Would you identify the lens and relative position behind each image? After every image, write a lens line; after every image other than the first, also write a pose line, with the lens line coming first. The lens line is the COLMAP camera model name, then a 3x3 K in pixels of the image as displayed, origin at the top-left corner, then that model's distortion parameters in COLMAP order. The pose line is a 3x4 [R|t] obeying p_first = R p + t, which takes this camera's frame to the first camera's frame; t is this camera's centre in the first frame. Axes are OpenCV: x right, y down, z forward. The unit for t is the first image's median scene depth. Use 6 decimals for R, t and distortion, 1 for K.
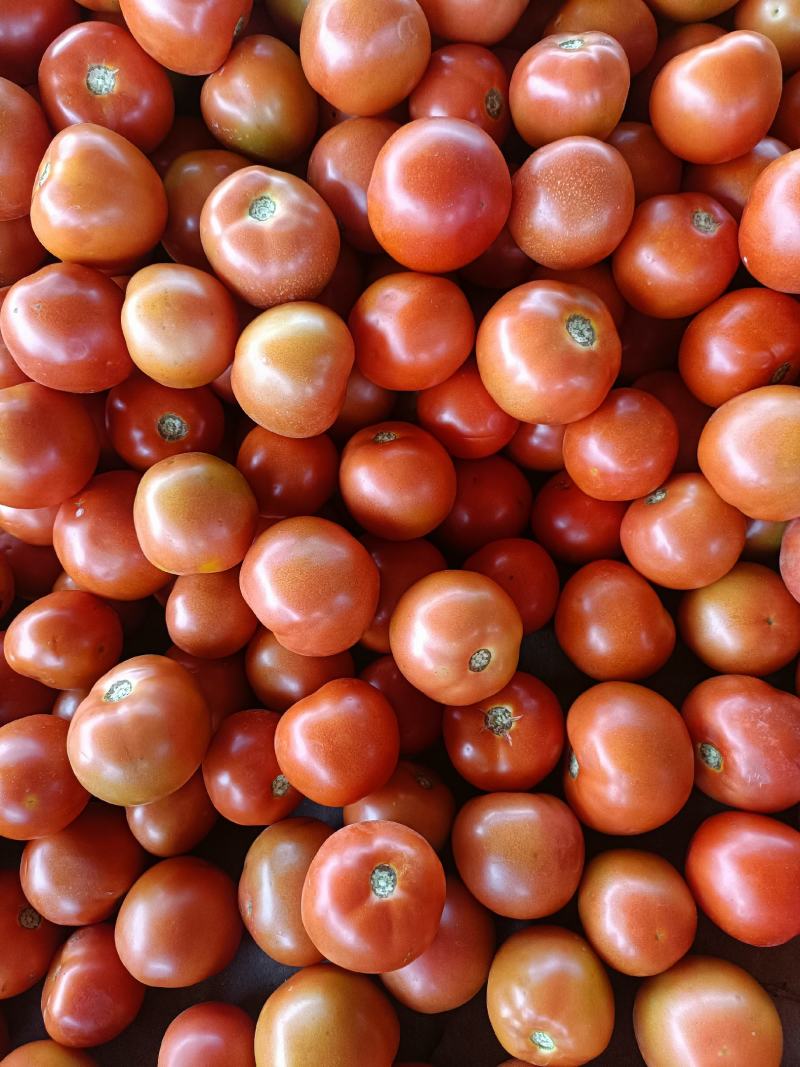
lens RADIAL K [[800.2, 0, 395.9], [0, 800.2, 530.5], [0, 0, 1]] dist [0.050555, -0.083162]
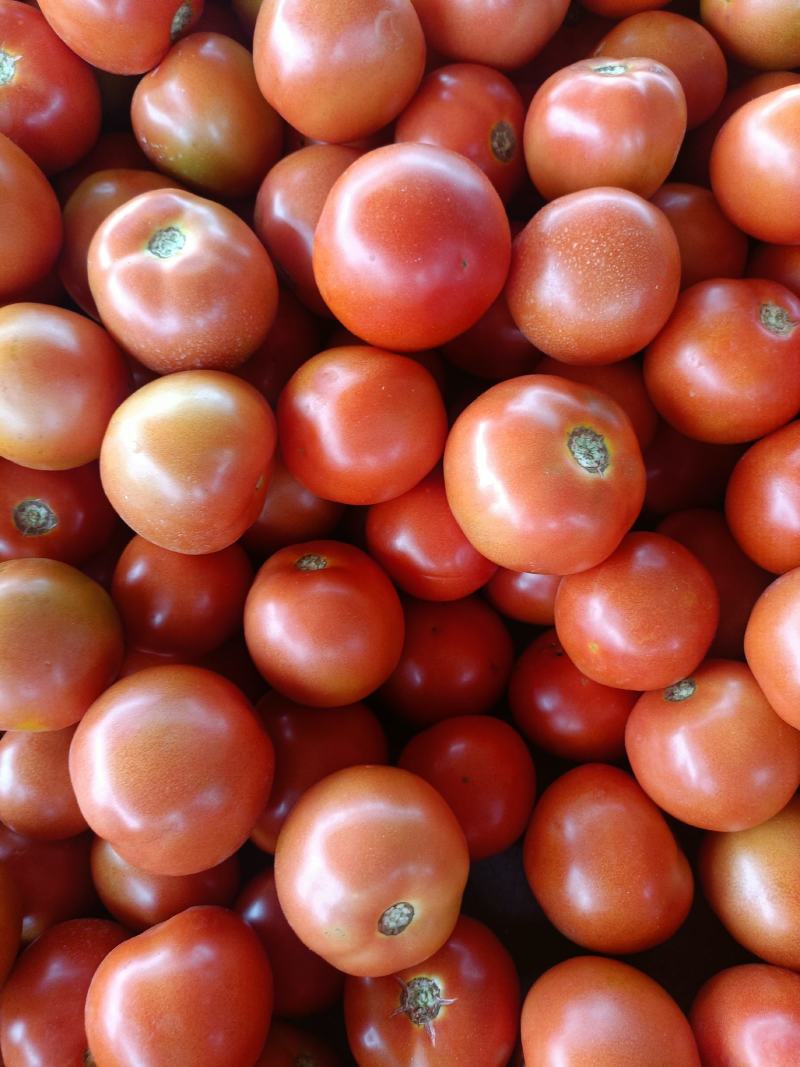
lens RADIAL K [[814.1, 0, 397.1], [0, 814.1, 529.1], [0, 0, 1]] dist [0.025841, -0.046030]
pose [[0.993799, 0.105229, -0.035934, 0.092699], [-0.108131, 0.989902, -0.091661, -0.093408], [0.025926, 0.094978, 0.995142, 0.282763]]
